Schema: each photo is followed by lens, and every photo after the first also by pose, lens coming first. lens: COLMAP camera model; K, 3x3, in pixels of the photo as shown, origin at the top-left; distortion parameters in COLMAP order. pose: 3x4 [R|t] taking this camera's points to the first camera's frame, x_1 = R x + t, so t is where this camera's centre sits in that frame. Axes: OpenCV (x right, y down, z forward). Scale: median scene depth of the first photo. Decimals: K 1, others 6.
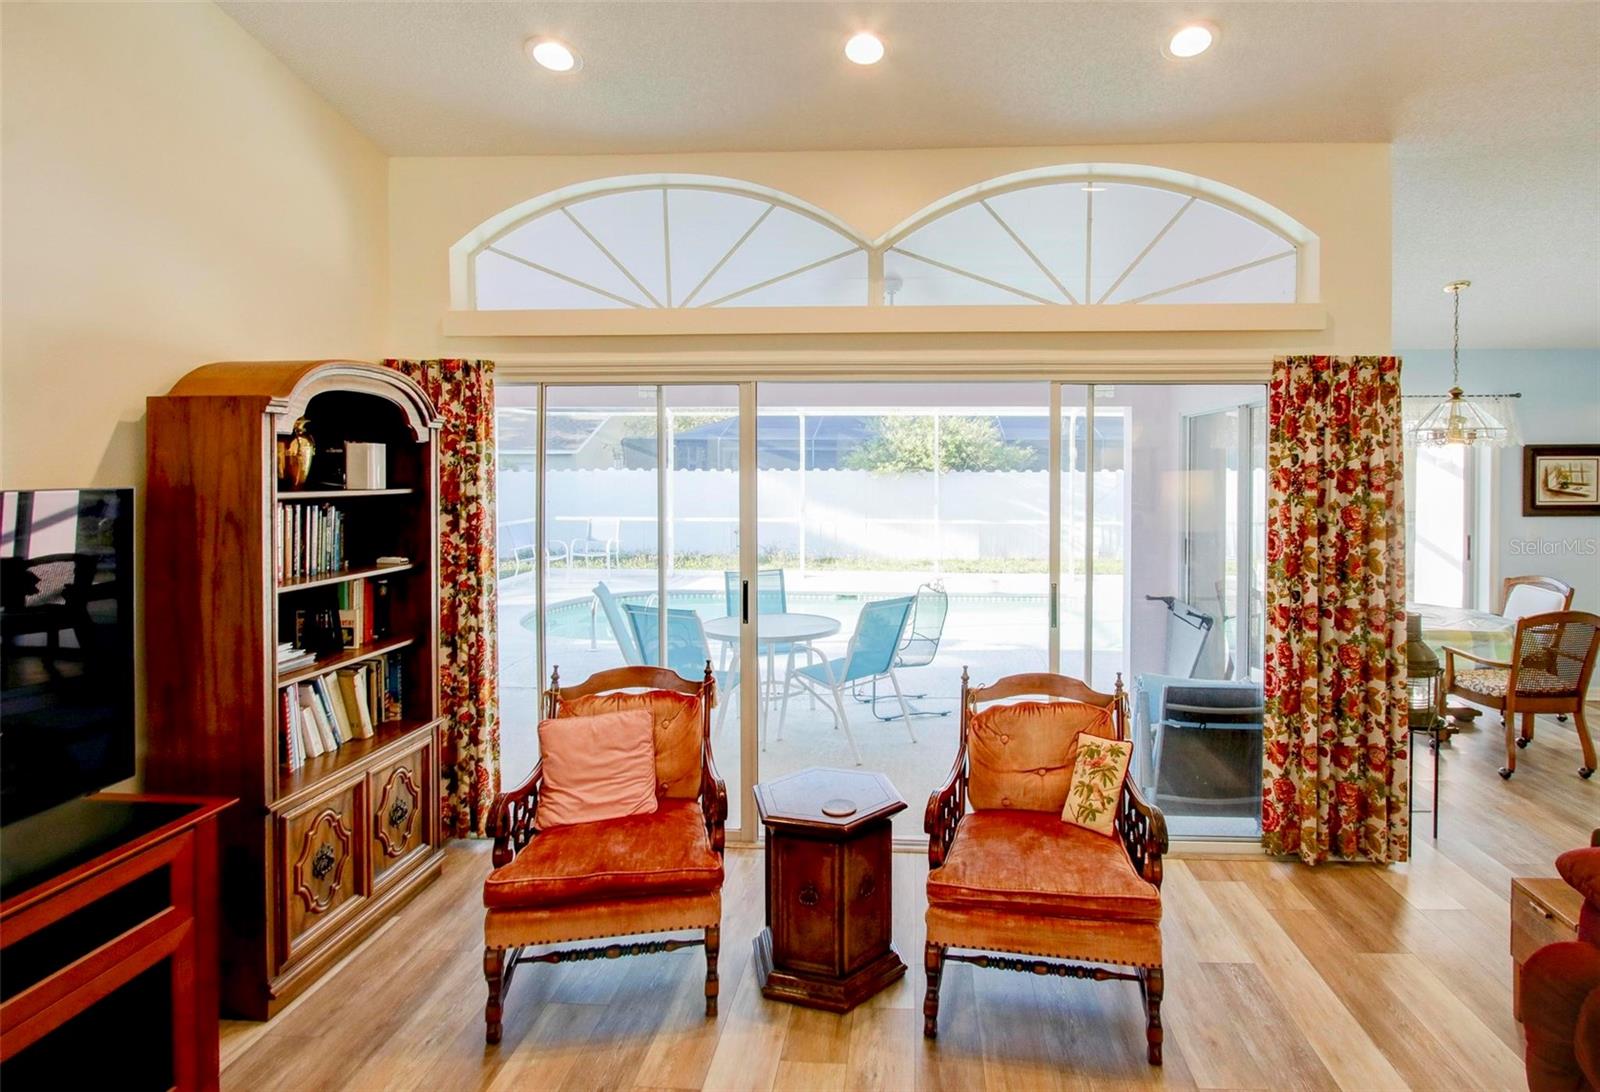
lens RADIAL K [[743.2, 0, 806.5], [0, 743.2, 474.3], [0, 0, 1]] dist [-0.010017, -0.000277]
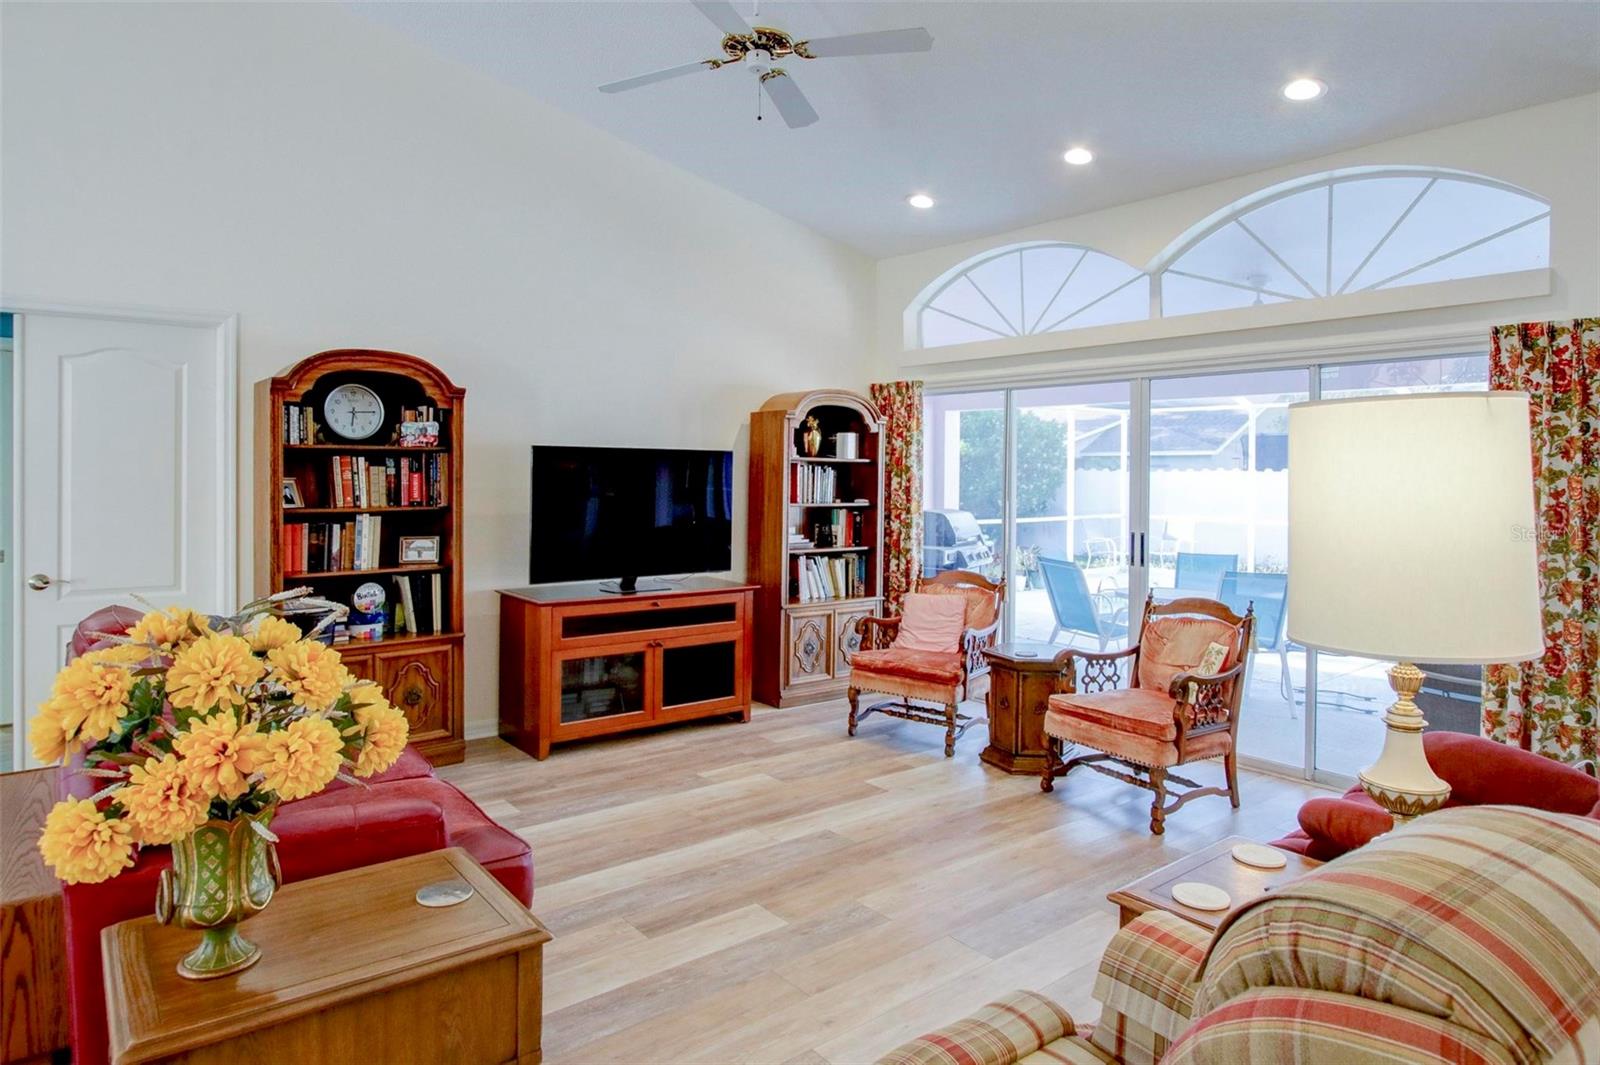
lens RADIAL K [[954.5, 0, 802.9], [0, 954.5, 483.5], [0, 0, 1]] dist [-0.002252, -0.001098]
pose [[0.663792, 0.015128, -0.747764, 1.012312], [-0.022590, 0.999745, 0.000173, 0.077720], [0.747576, 0.016777, 0.663965, -0.580562]]
